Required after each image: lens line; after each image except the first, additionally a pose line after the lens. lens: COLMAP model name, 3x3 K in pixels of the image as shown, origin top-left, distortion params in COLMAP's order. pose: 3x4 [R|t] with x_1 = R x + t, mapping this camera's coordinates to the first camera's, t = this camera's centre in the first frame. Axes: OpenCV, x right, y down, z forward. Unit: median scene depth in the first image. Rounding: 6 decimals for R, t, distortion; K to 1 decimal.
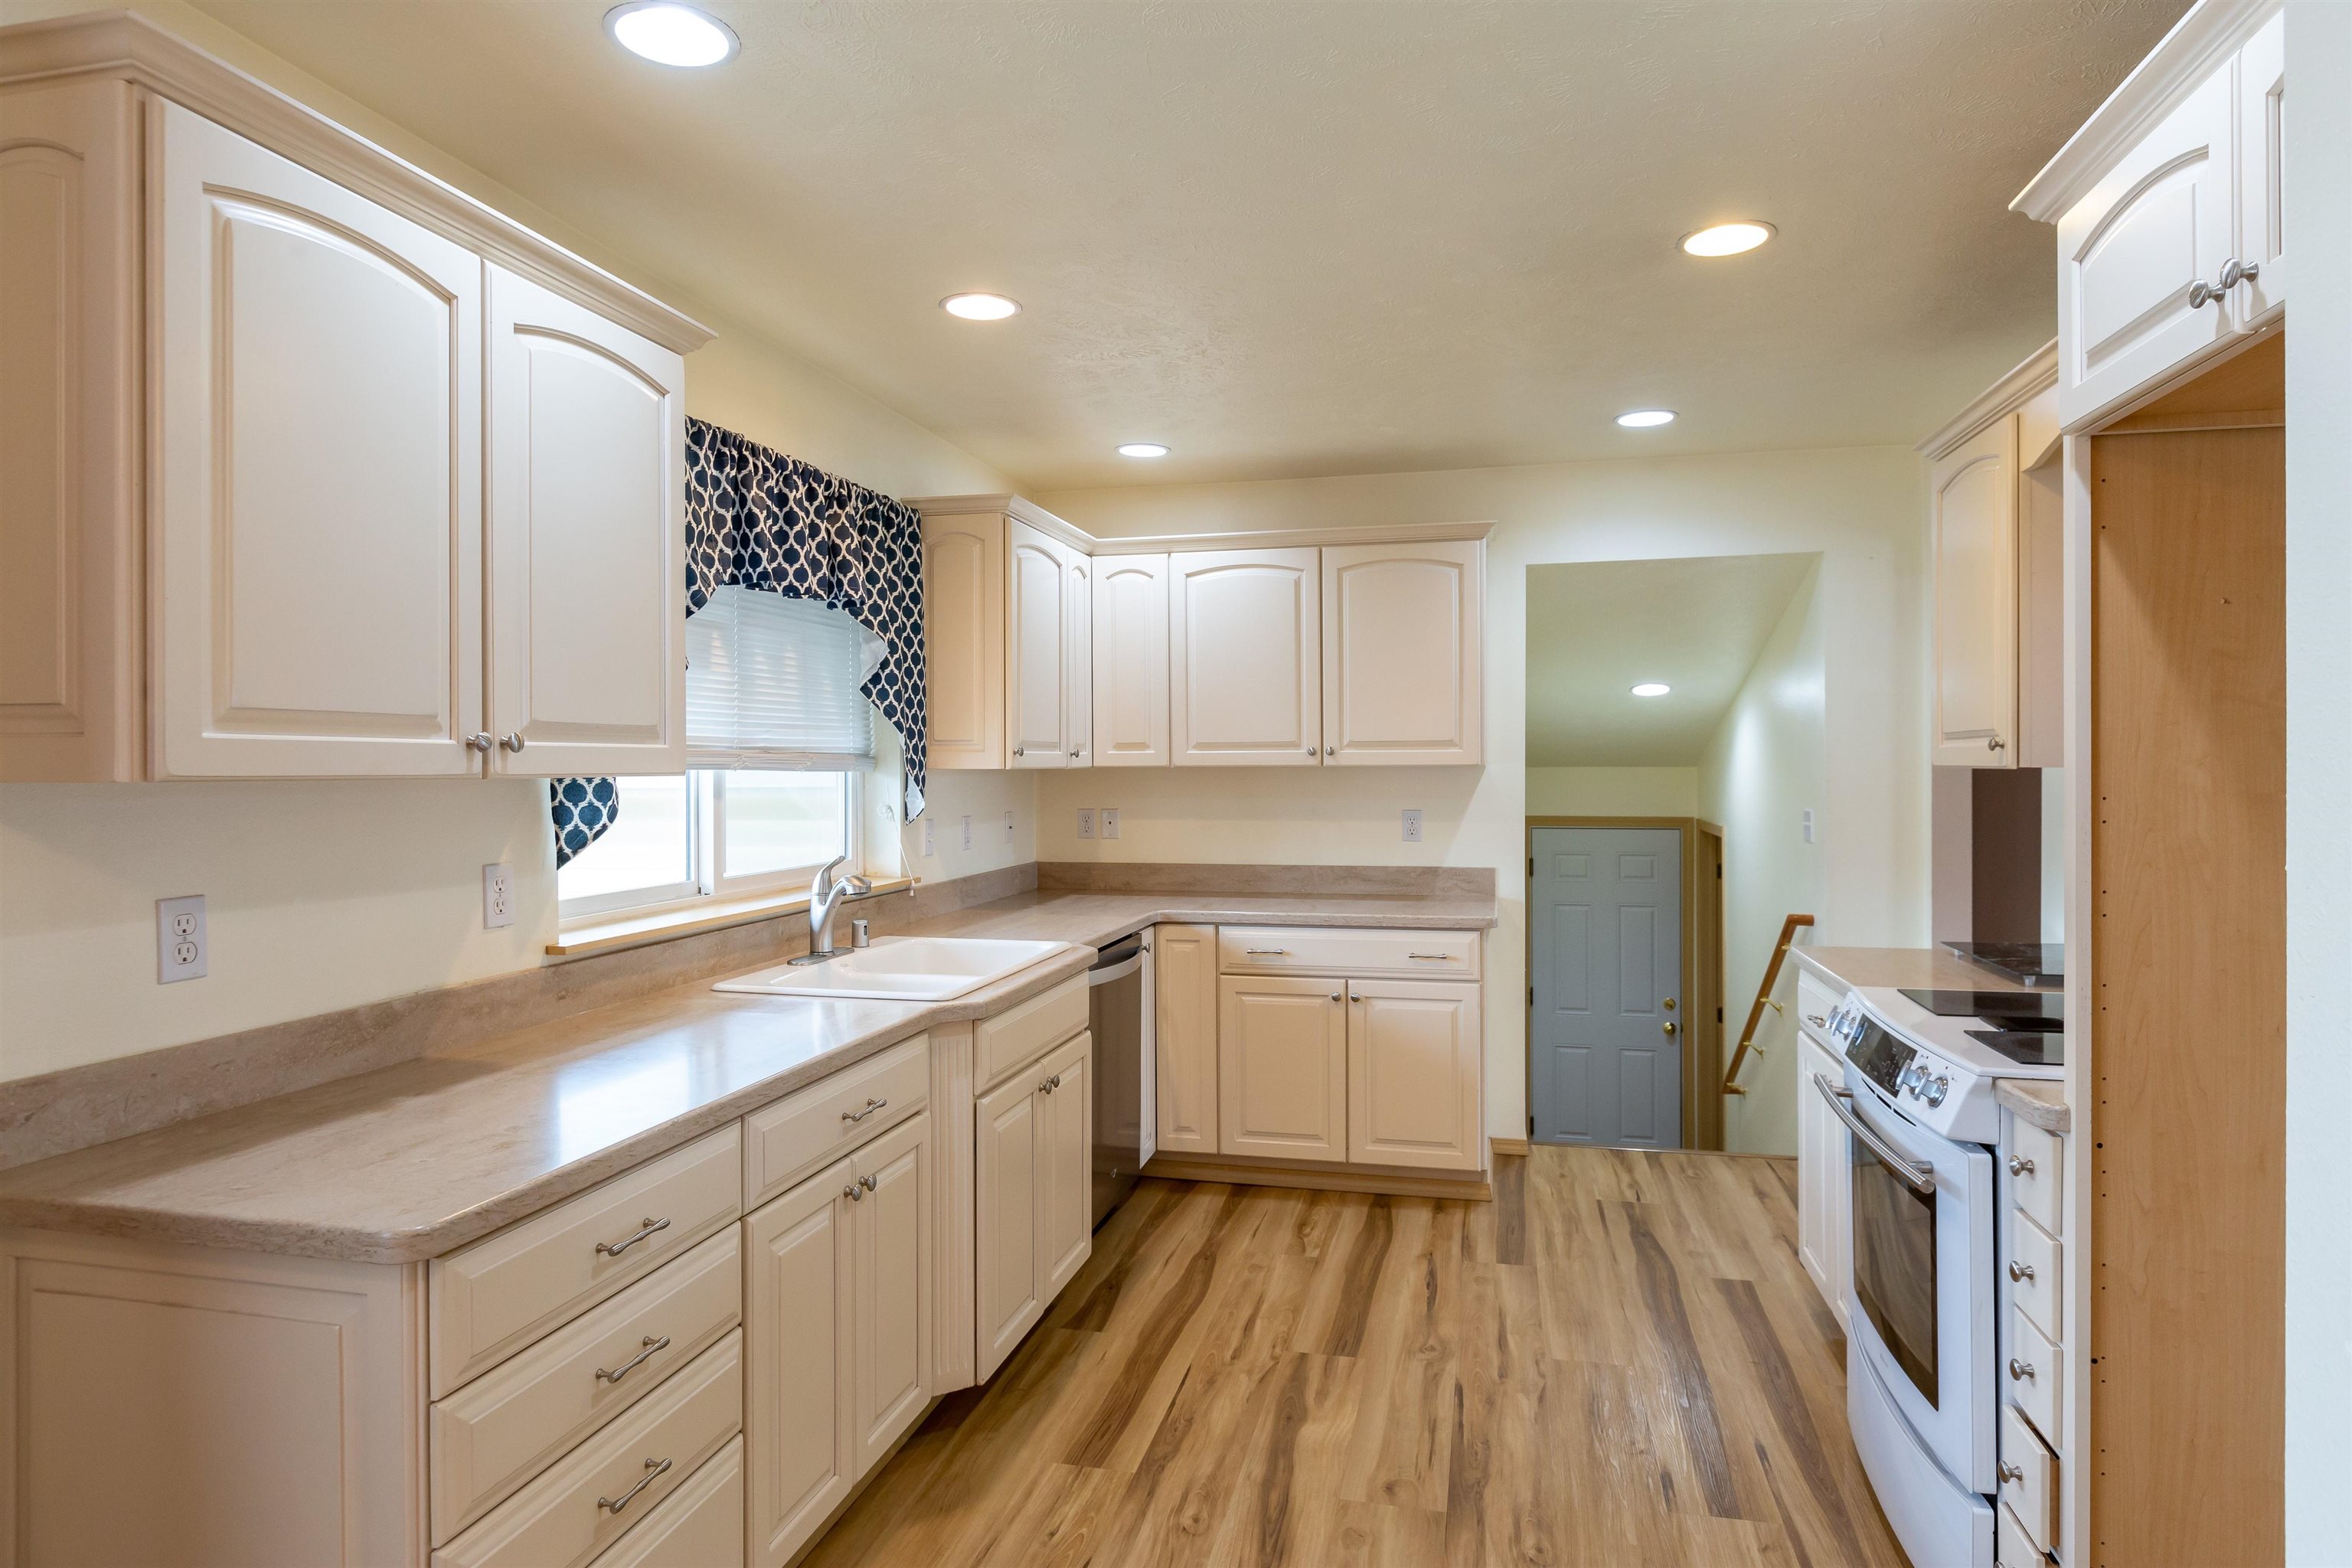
lens RADIAL K [[1345.1, 0, 1171.2], [0, 1345.1, 771.0], [0, 0, 1]] dist [-0.003018, -0.001541]
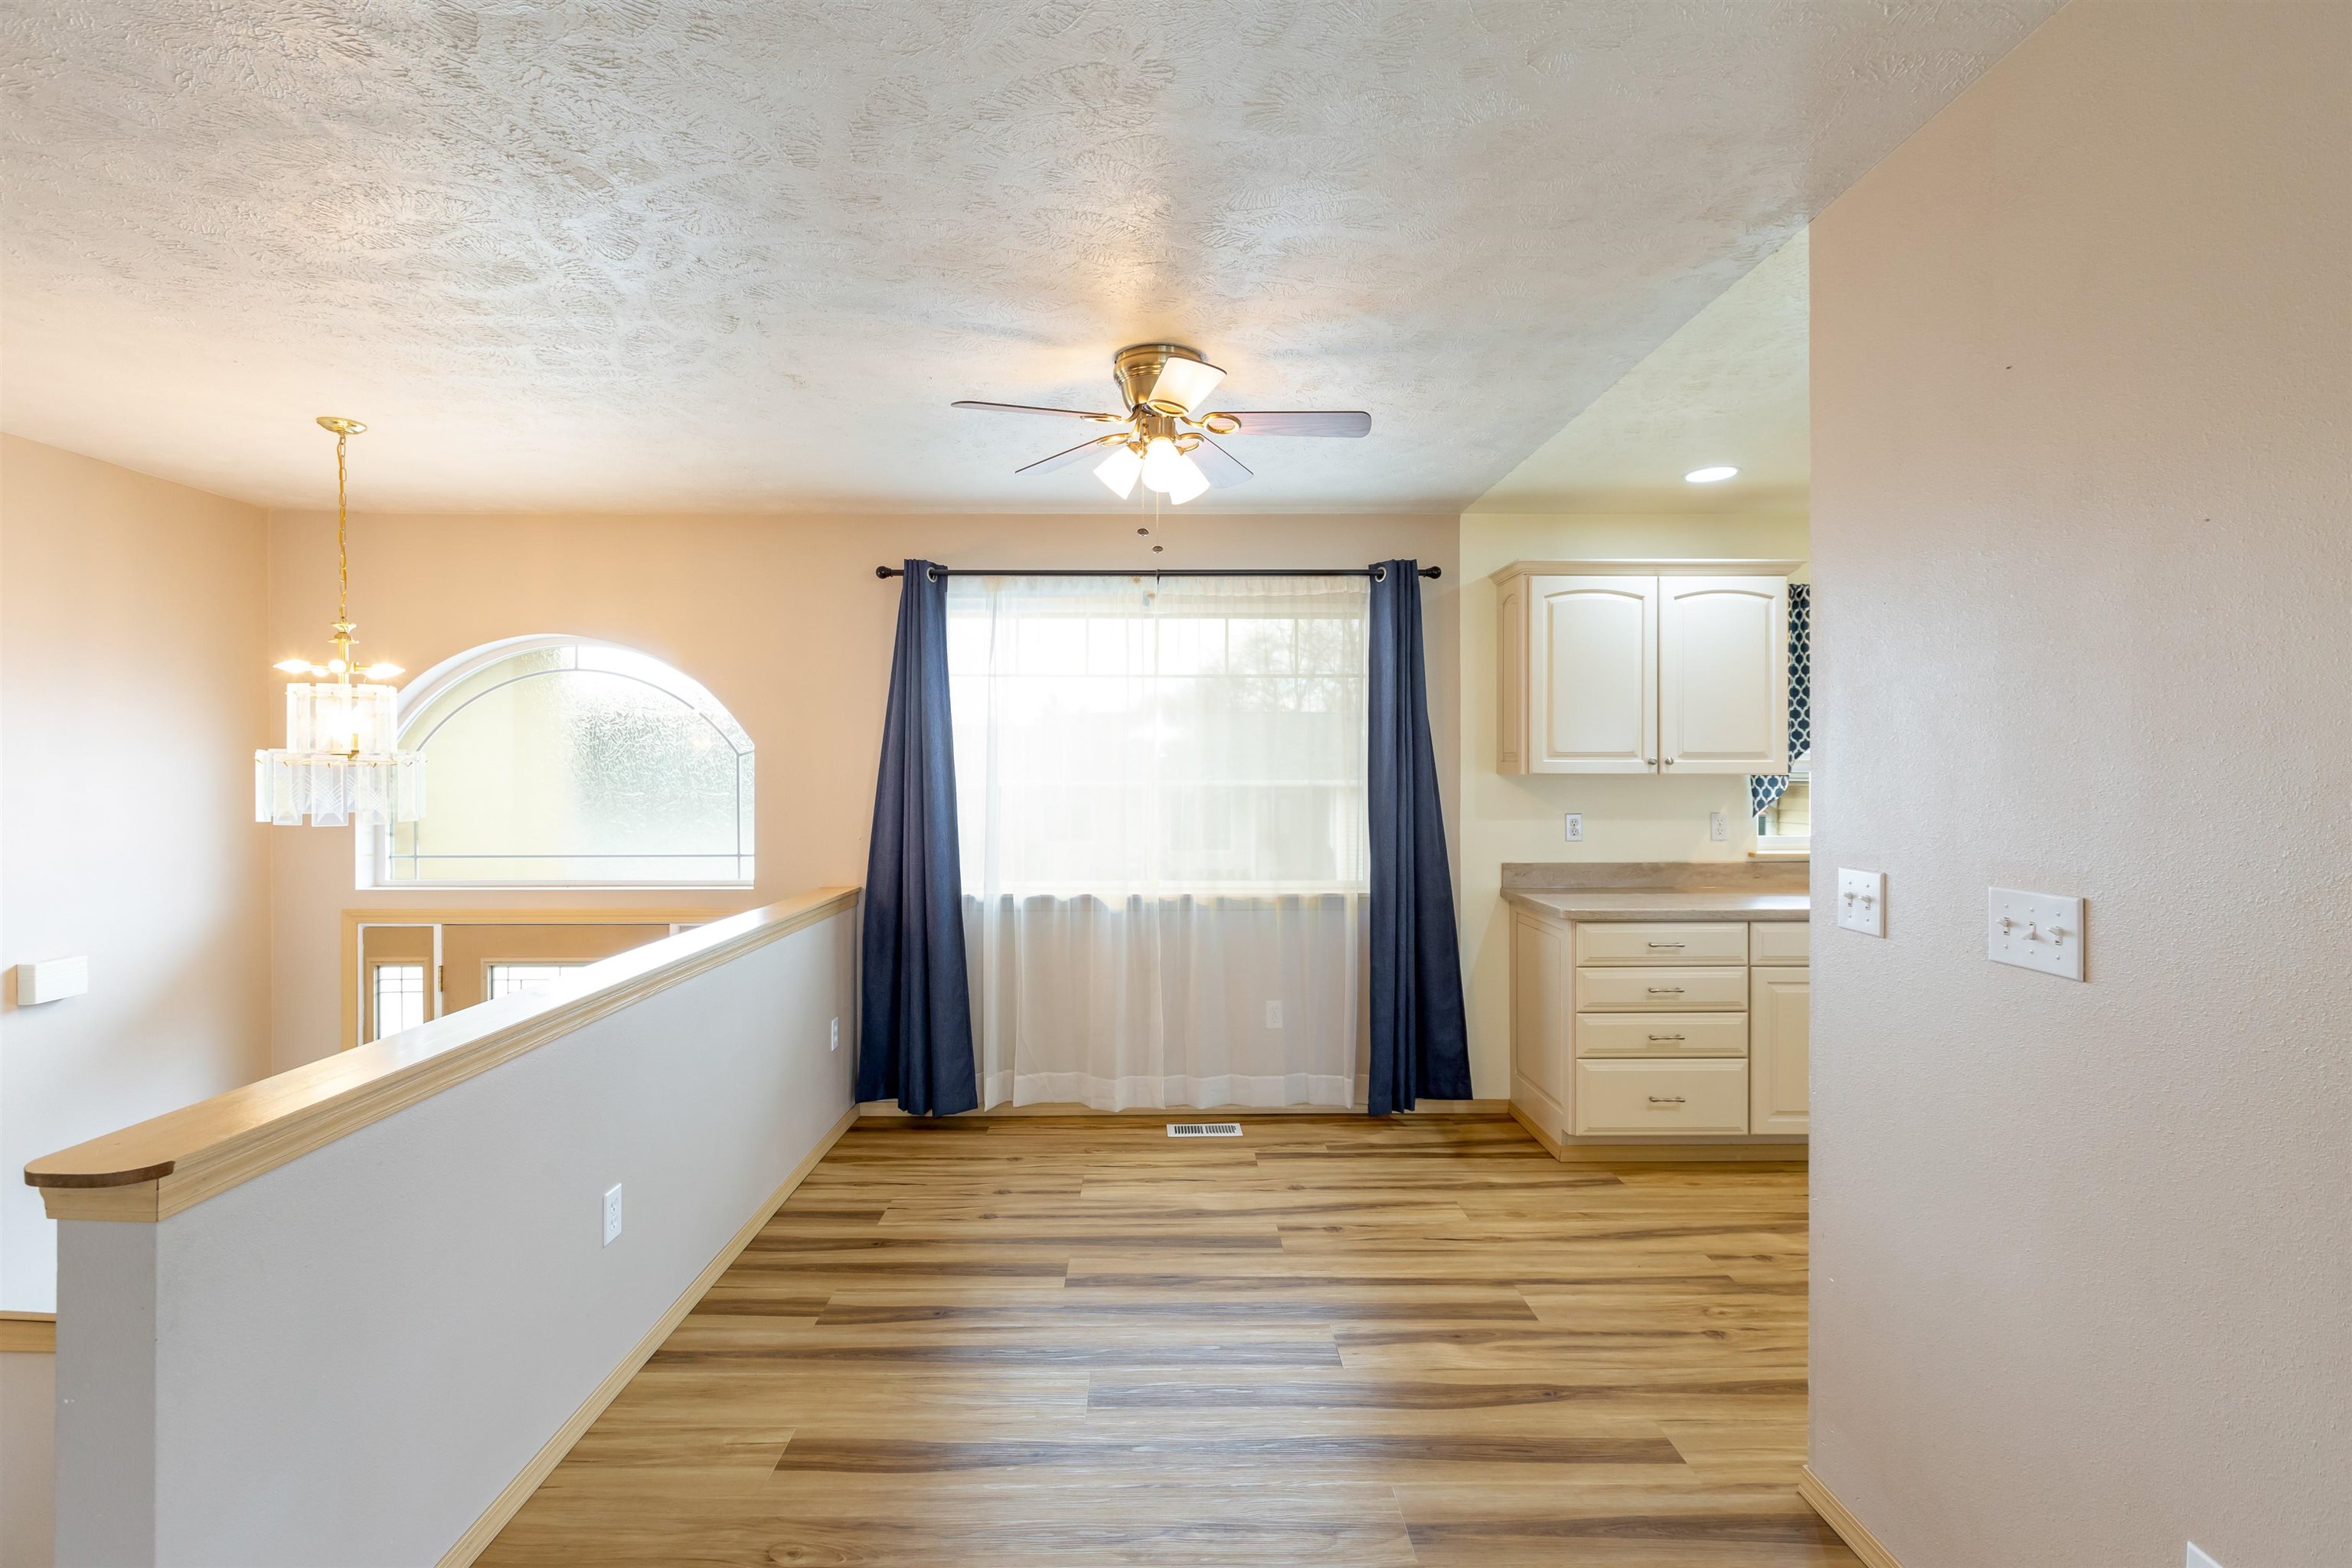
lens RADIAL K [[1063.6, 0, 1146.2], [0, 1063.6, 771.6], [0, 0, 1]] dist [0.001286, 0.001839]
pose [[0.244462, 0.006561, -0.969637, 0.768454], [-0.003887, 0.999976, 0.005786, -0.005430], [0.969651, 0.002355, 0.244482, -0.291865]]
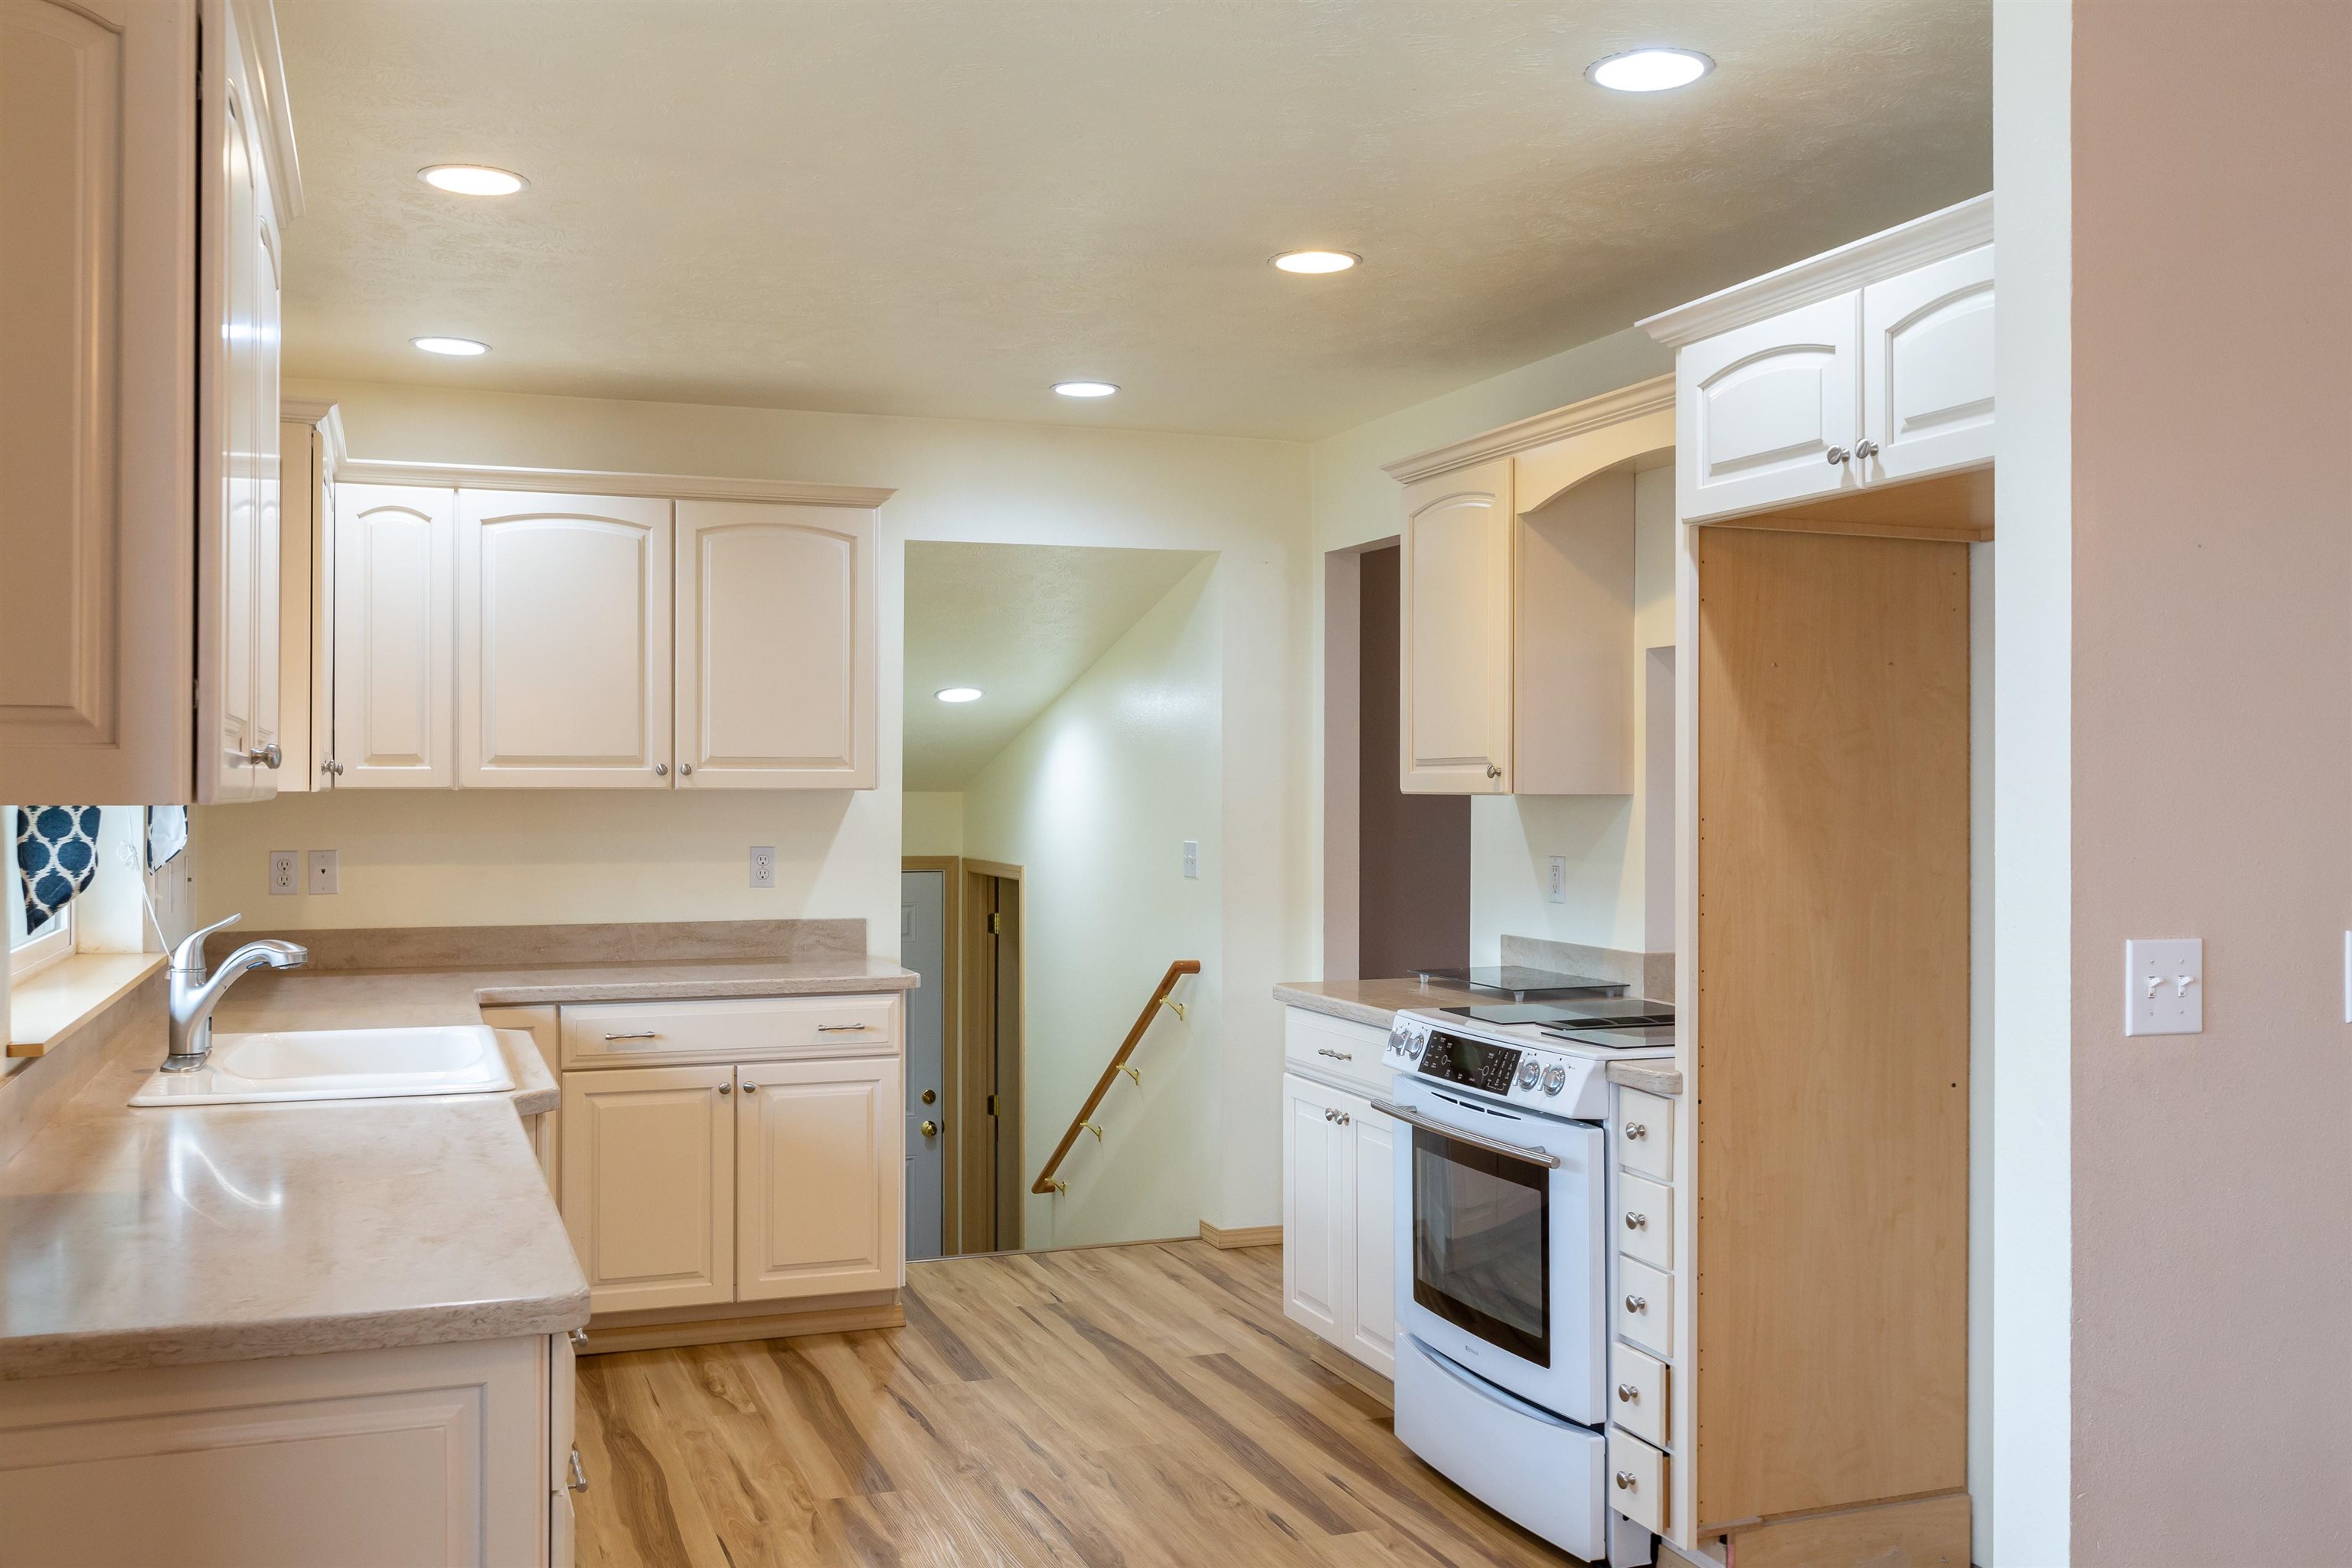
lens RADIAL K [[2085.1, 0, 1168.8], [0, 2085.1, 784.0], [0, 0, 1]] dist [-0.005862, -0.007831]
pose [[0.827257, 0.005796, 0.561794, -0.455958], [-0.002423, 0.999974, -0.006748, 0.001121], [-0.561819, 0.004221, 0.827249, -0.178675]]
